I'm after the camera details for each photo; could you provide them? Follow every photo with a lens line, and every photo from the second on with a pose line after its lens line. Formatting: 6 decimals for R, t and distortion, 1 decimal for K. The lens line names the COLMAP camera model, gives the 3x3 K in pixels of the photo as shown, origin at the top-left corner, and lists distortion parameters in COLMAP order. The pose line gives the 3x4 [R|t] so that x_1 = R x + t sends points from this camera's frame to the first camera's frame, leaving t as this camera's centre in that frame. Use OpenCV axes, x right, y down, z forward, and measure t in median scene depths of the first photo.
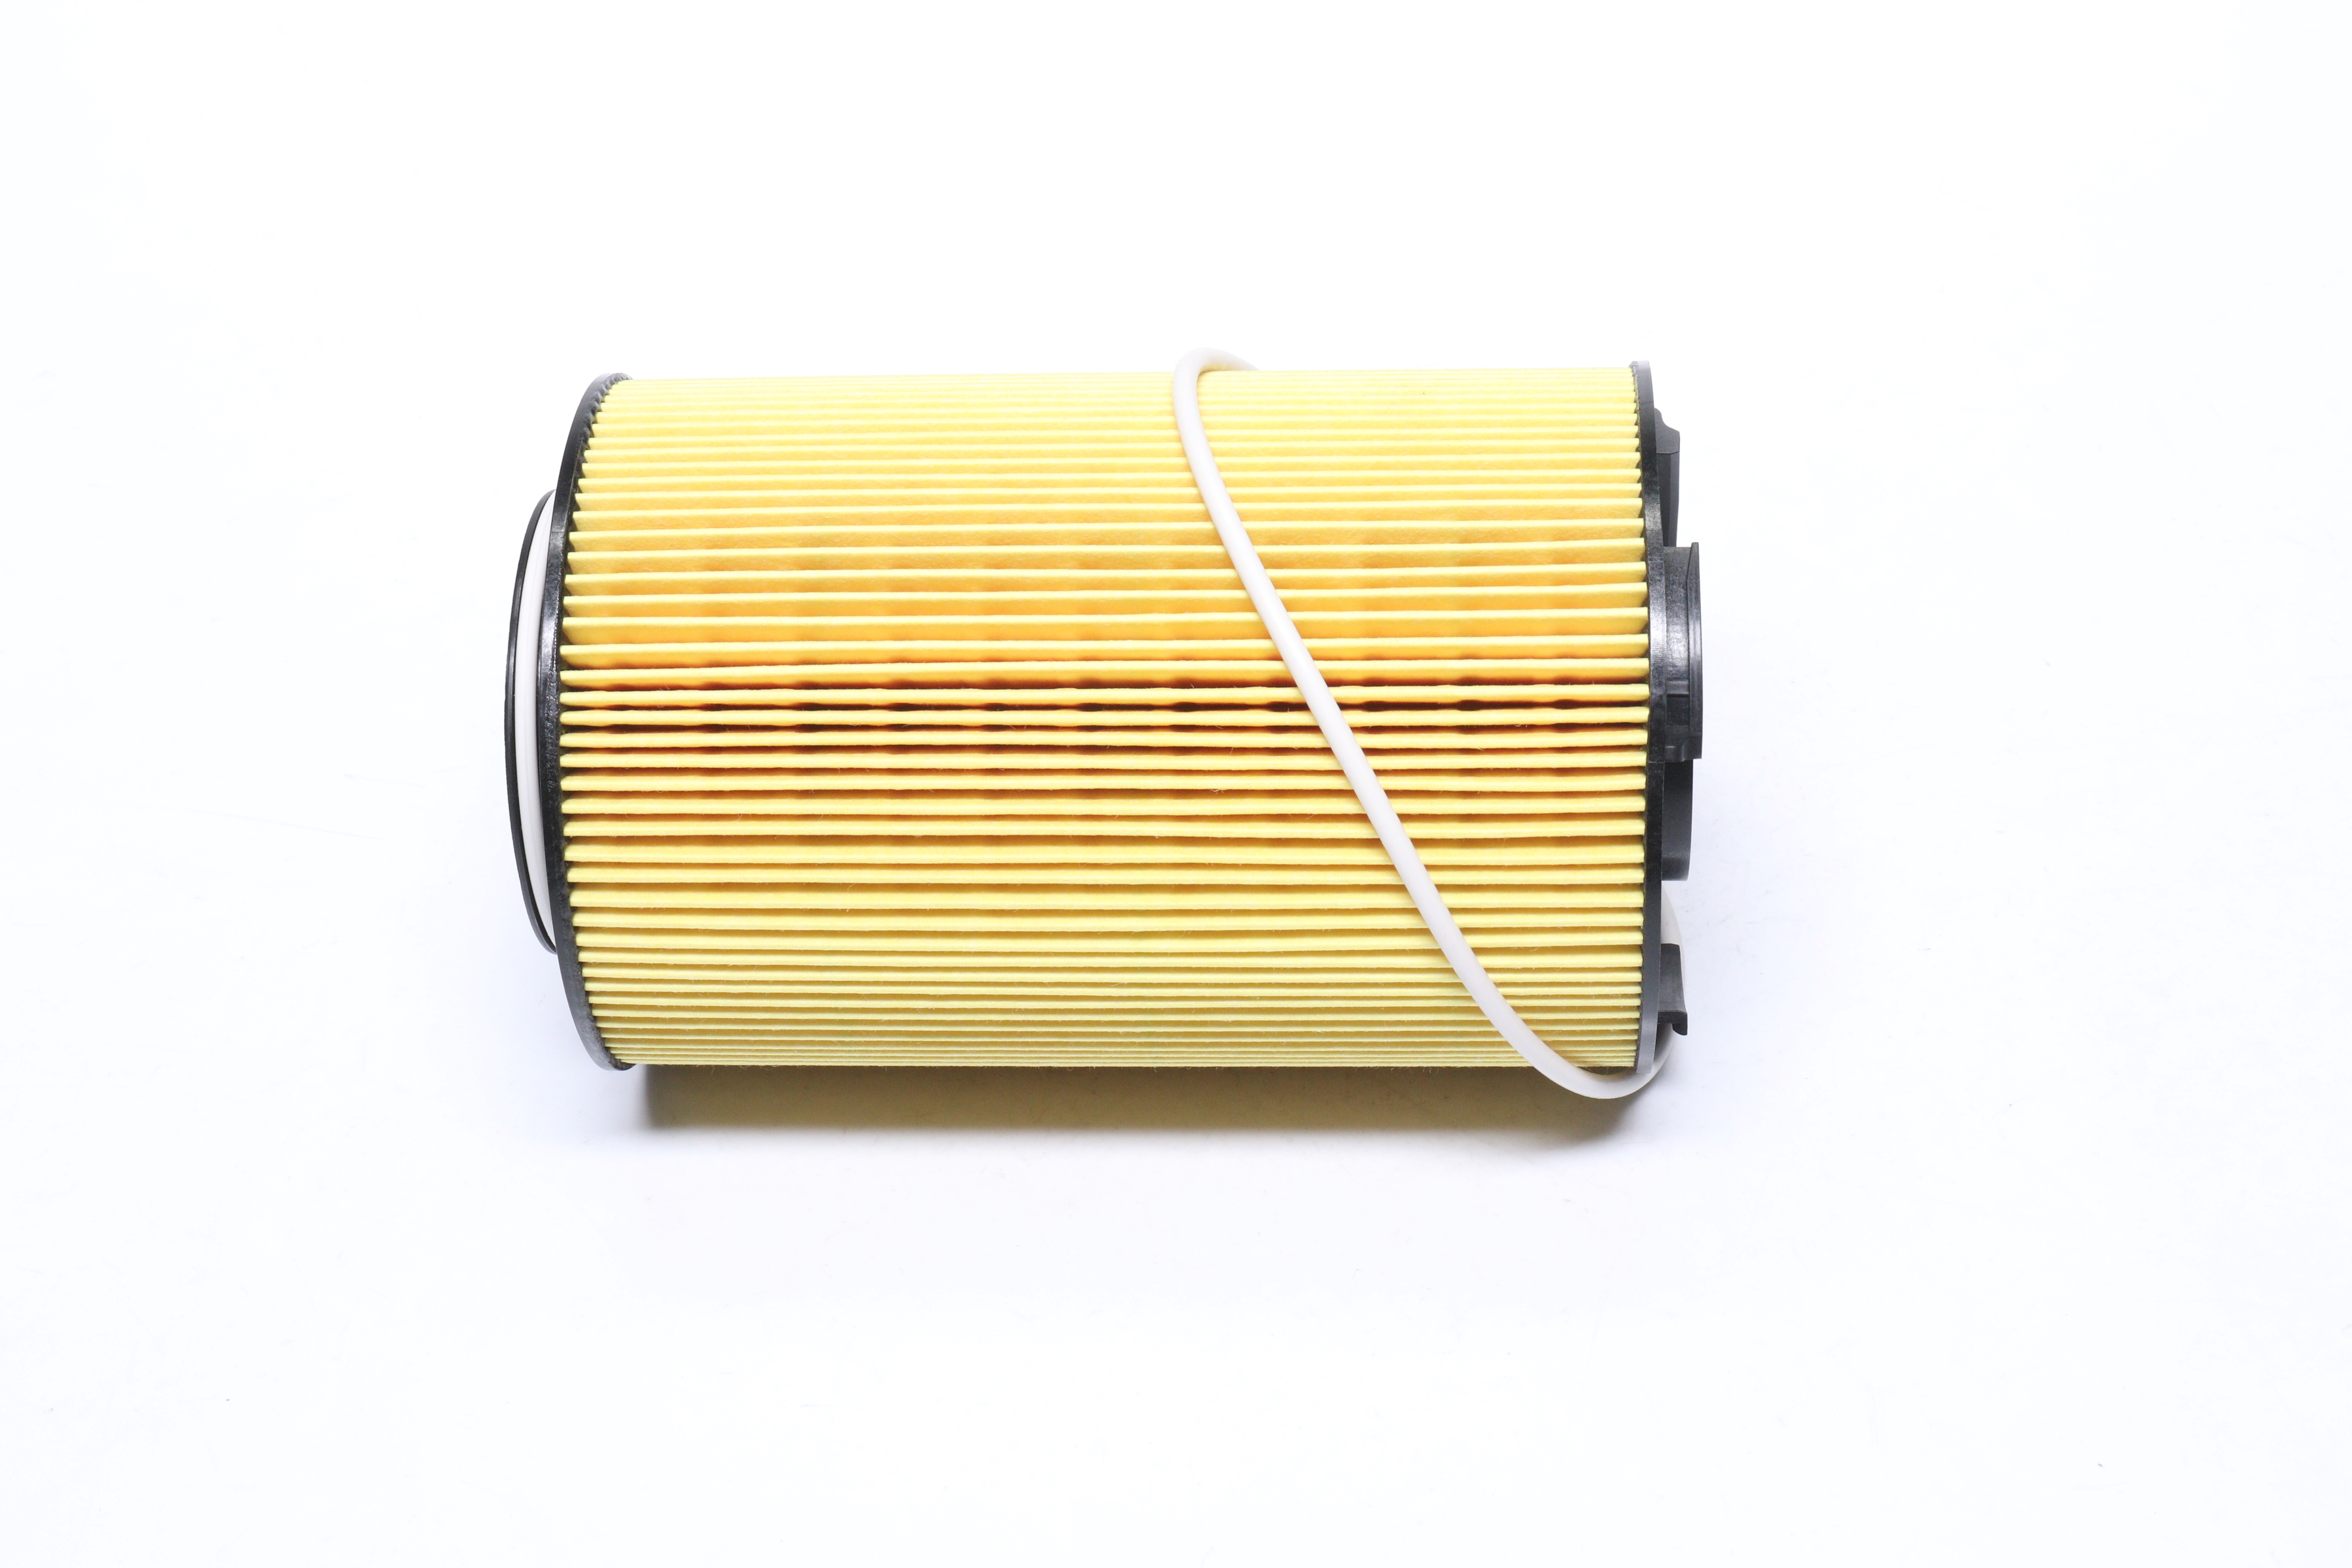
lens RADIAL K [[4825.1, 0, 1176.0], [0, 4825.1, 784.0], [0, 0, 1]] dist [0.019435, -0.028397]
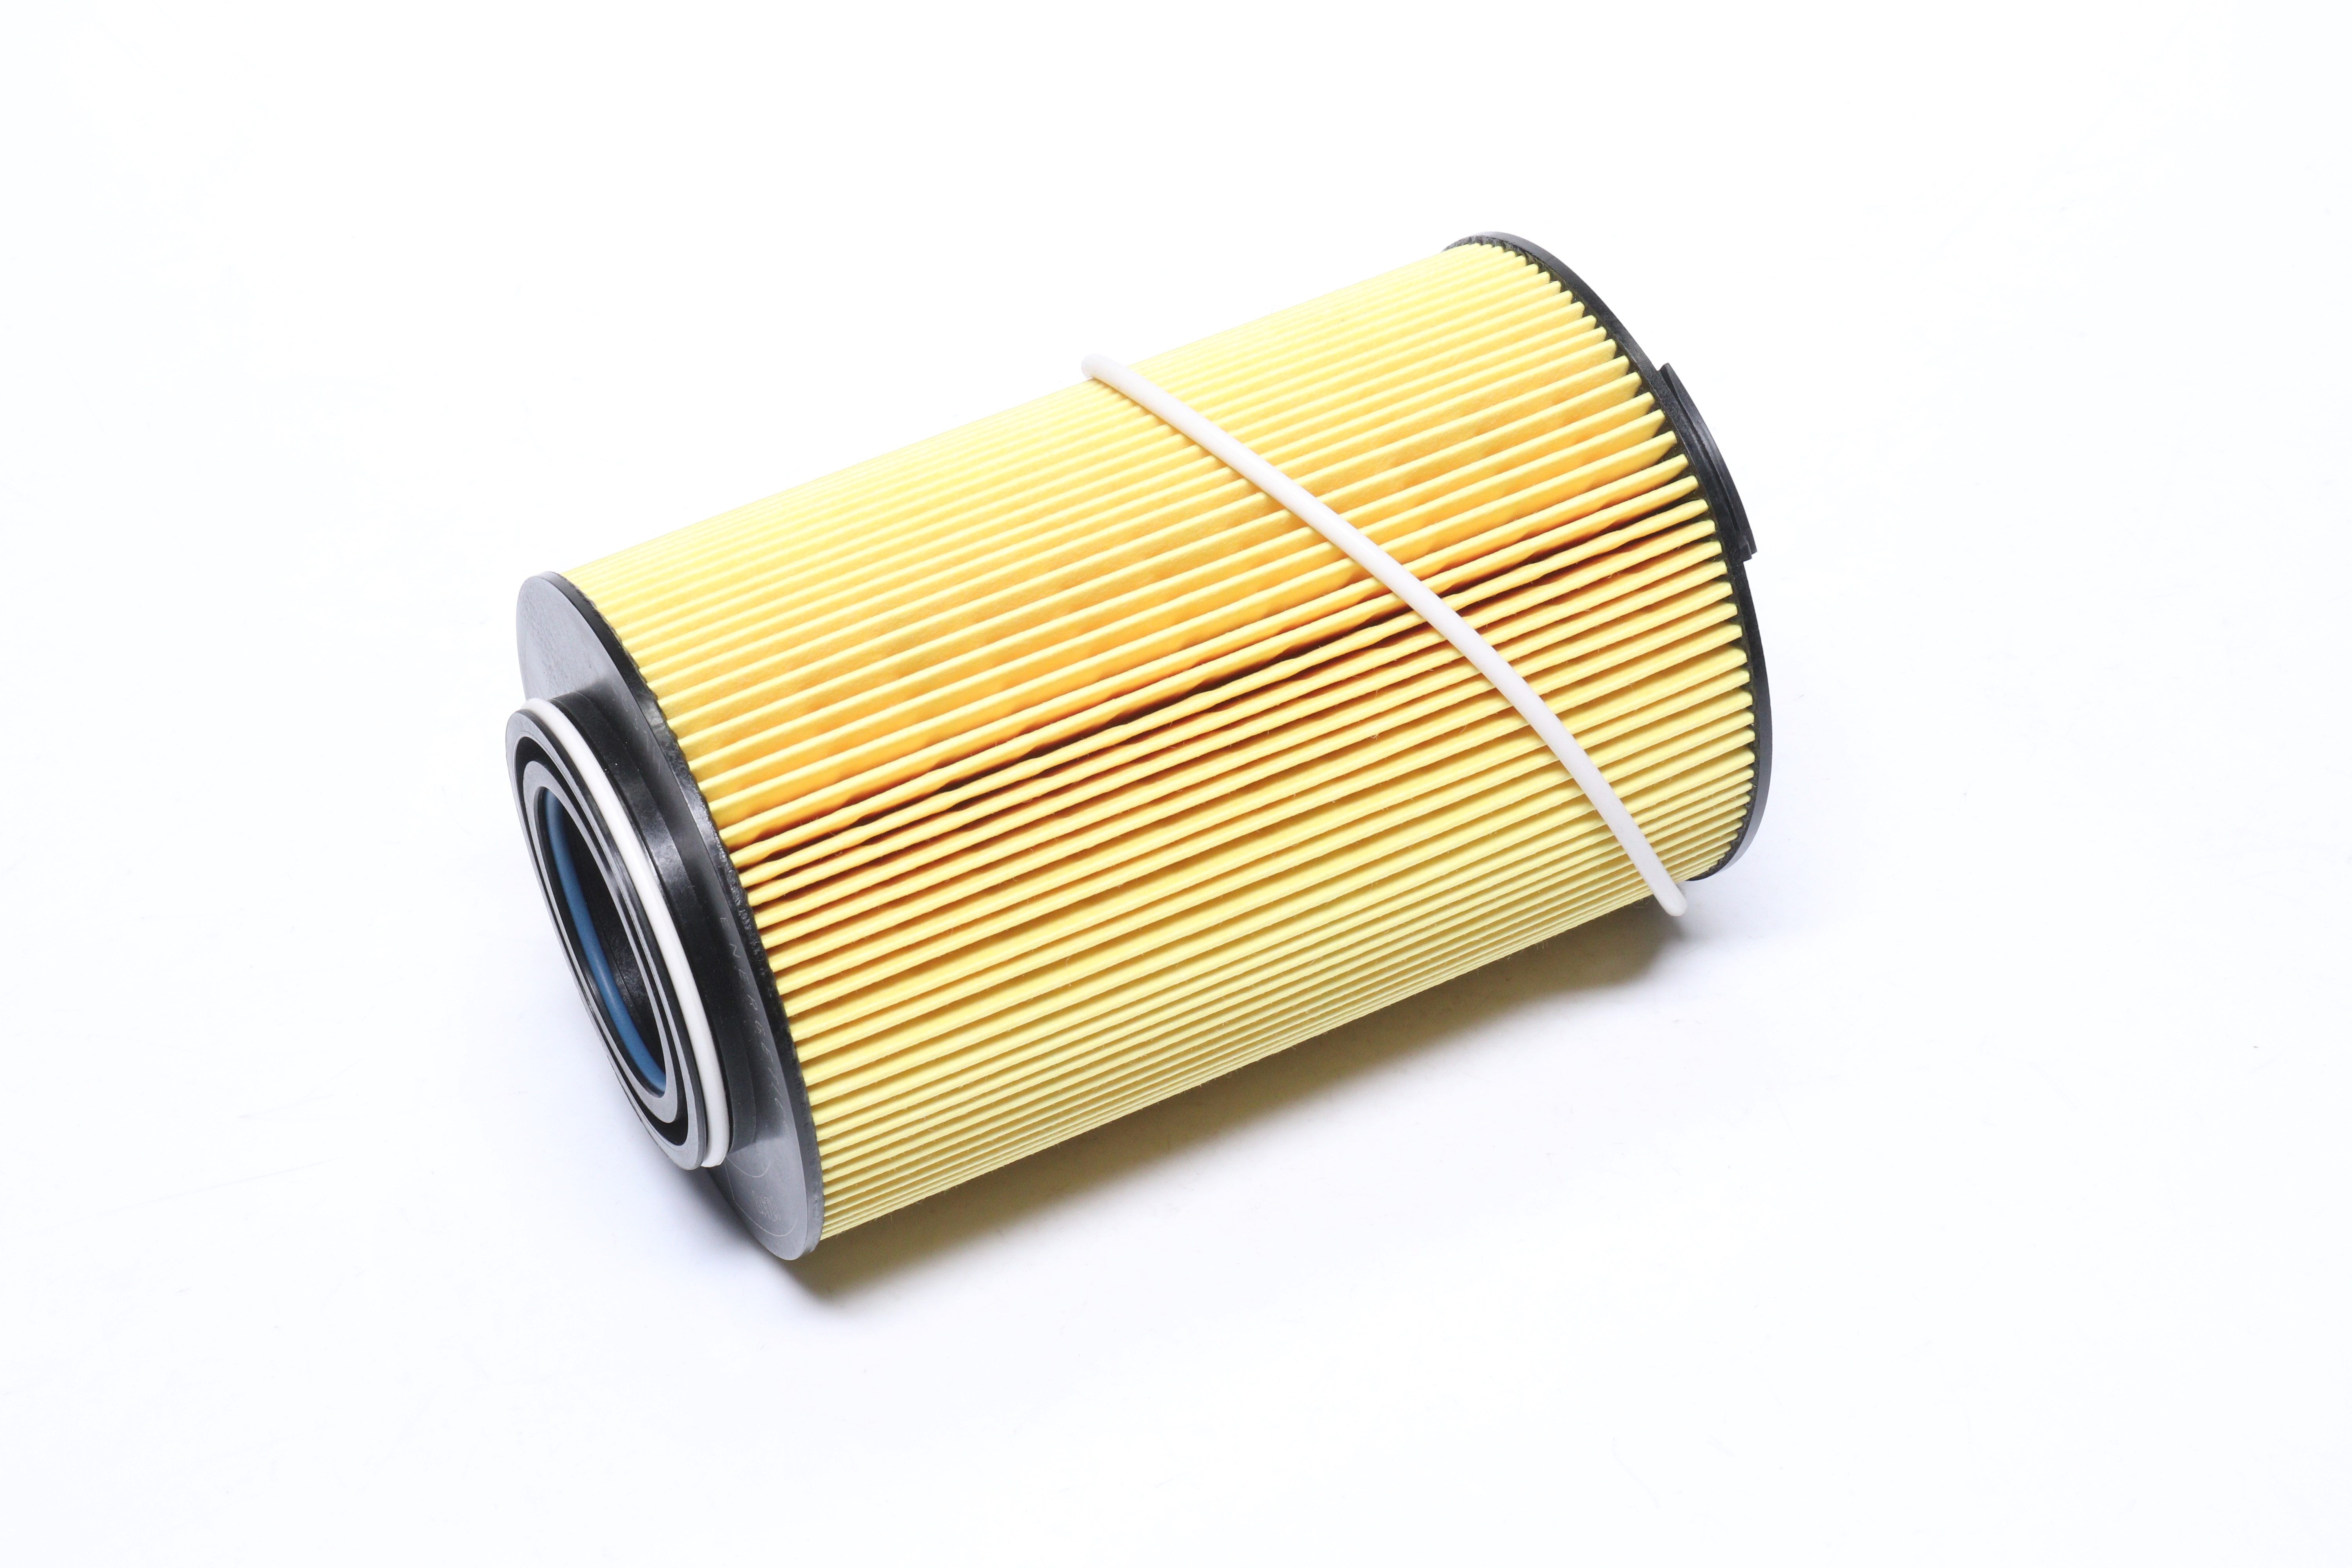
lens RADIAL K [[4825.1, 0, 1176.0], [0, 4825.1, 784.0], [0, 0, 1]] dist [0.019435, -0.028397]
pose [[0.848557, -0.338322, 0.406803, -0.432561], [0.350305, 0.935442, 0.047265, -0.050435], [-0.396531, 0.102398, 0.912292, 0.092272]]
